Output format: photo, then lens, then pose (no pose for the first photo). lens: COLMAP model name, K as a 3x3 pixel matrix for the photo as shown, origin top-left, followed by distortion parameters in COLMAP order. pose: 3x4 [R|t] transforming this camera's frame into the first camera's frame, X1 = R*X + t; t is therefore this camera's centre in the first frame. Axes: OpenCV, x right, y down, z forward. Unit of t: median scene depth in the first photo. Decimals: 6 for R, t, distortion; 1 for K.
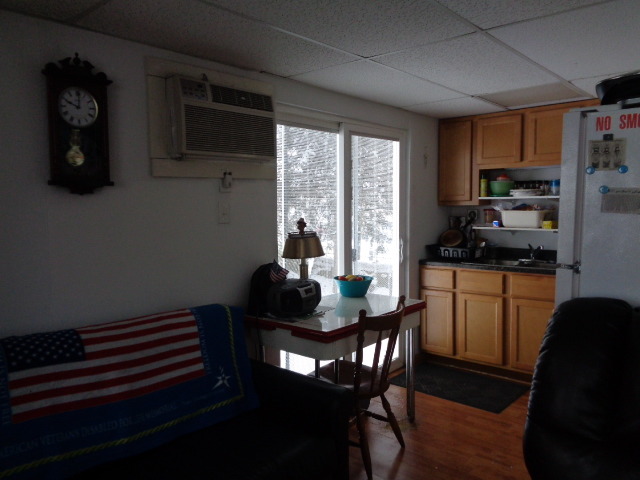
lens RADIAL K [[476.7, 0, 324.6], [0, 476.7, 236.7], [0, 0, 1]] dist [-0.006384, 0.008530]
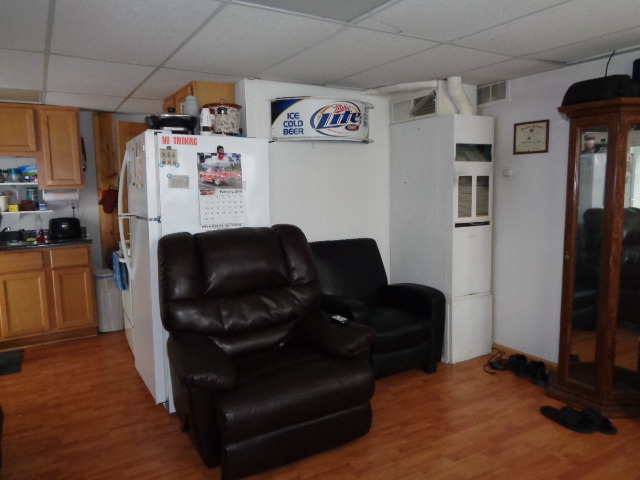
lens RADIAL K [[476.7, 0, 317.2], [0, 476.7, 239.0], [0, 0, 1]] dist [-0.006384, 0.008530]
pose [[0.305614, -0.100784, 0.946806, -0.419145], [0.082243, 0.993460, 0.079204, 0.019040], [-0.948597, 0.053663, 0.311904, -0.047632]]
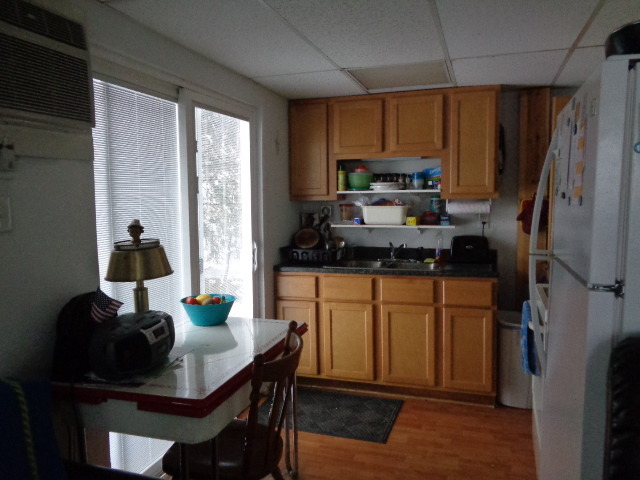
lens RADIAL K [[476.7, 0, 320.5], [0, 476.7, 237.0], [0, 0, 1]] dist [-0.006384, 0.008530]
pose [[0.920796, -0.032208, 0.388713, -0.057015], [0.028465, 0.999476, 0.015388, -0.014318], [-0.389005, -0.003105, 0.921230, 0.227335]]
